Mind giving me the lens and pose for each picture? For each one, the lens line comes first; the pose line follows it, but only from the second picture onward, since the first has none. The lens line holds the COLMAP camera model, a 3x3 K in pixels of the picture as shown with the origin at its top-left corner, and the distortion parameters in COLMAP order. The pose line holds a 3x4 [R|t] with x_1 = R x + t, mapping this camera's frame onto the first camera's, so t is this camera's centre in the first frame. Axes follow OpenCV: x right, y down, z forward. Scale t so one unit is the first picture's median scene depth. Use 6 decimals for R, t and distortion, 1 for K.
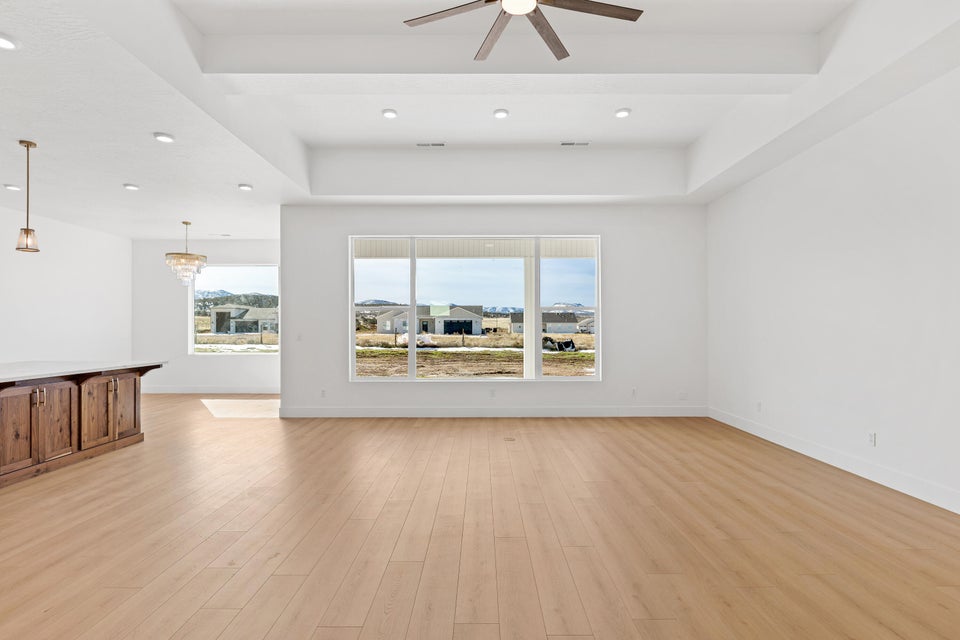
lens RADIAL K [[483.5, 0, 483.9], [0, 483.5, 330.7], [0, 0, 1]] dist [-0.000937, 0.000590]
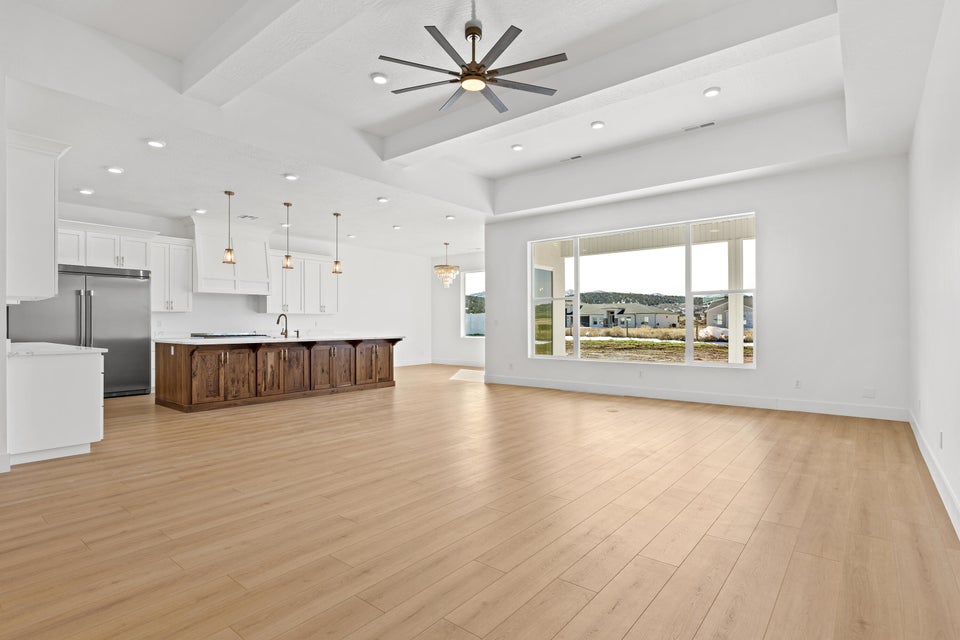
lens RADIAL K [[483.5, 0, 483.9], [0, 483.5, 330.7], [0, 0, 1]] dist [-0.000937, 0.000590]
pose [[0.779303, 0.008233, -0.626593, 0.595312], [-0.002172, 0.999943, 0.010436, 0.030265], [0.626643, -0.006772, 0.779277, -0.073659]]
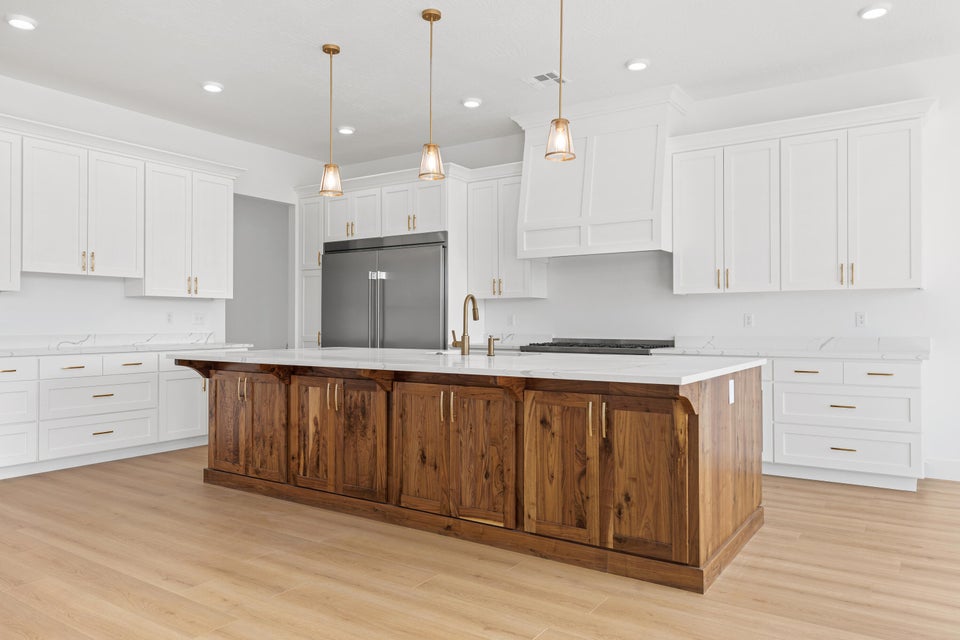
lens RADIAL K [[665.3, 0, 480.0], [0, 665.3, 320.0], [0, 0, 1]] dist [0.011136, 0.002698]
pose [[-0.563134, -0.001040, -0.826365, -0.220504], [-0.002364, 0.999997, 0.000353, 0.025924], [0.826362, 0.002152, -0.563134, 1.280429]]
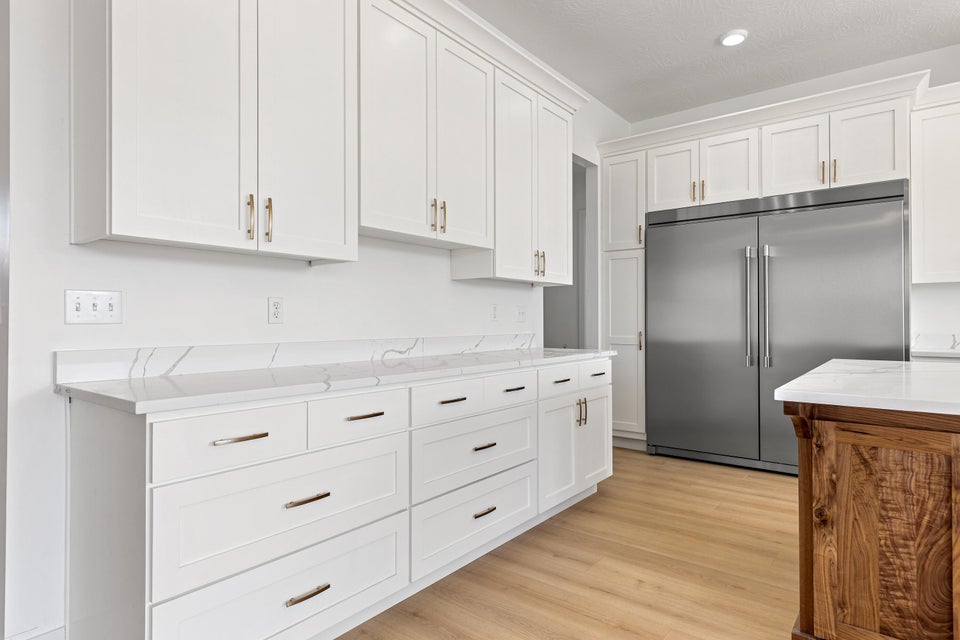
lens RADIAL K [[537.5, 0, 479.7], [0, 537.5, 316.5], [0, 0, 1]] dist [0.018467, 0.000429]
pose [[-0.615205, -0.002942, -0.788361, -0.373948], [0.000392, 0.999992, -0.004037, 0.031825], [0.788367, -0.002793, -0.615199, 0.478720]]
